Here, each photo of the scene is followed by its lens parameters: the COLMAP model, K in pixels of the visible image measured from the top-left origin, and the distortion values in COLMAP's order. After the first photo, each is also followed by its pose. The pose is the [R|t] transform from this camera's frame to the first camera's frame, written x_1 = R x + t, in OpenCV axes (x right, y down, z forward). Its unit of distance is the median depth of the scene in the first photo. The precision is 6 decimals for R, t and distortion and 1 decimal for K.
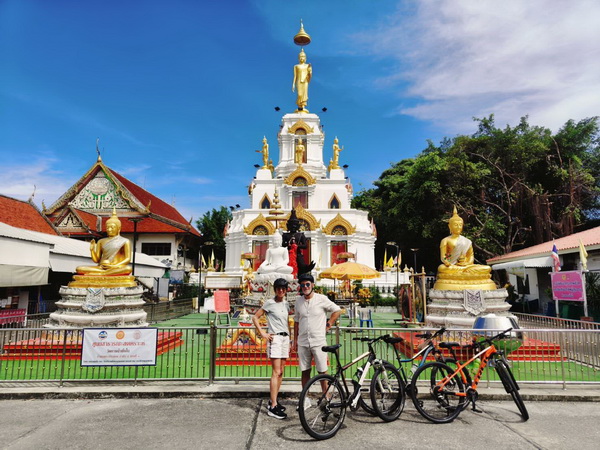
lens RADIAL K [[413.9, 0, 300.0], [0, 413.9, 225.0], [0, 0, 1]] dist [0.000986, -0.003989]
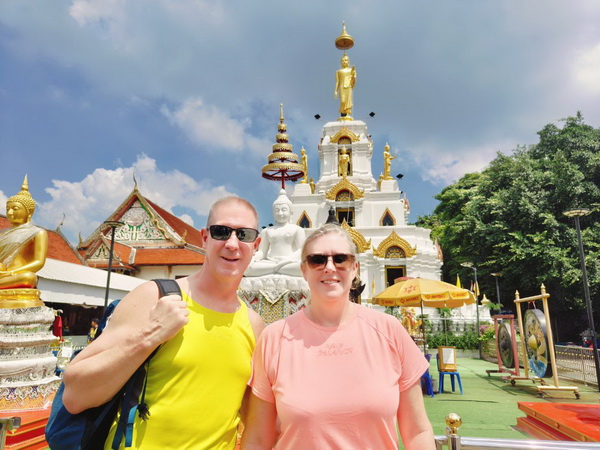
lens RADIAL K [[413.9, 0, 300.0], [0, 413.9, 225.0], [0, 0, 1]] dist [0.000986, -0.003989]
pose [[0.992822, -0.022017, -0.117555, 0.006696], [0.010823, 0.995417, -0.095019, 0.030025], [0.119108, 0.093065, 0.988510, 0.155135]]
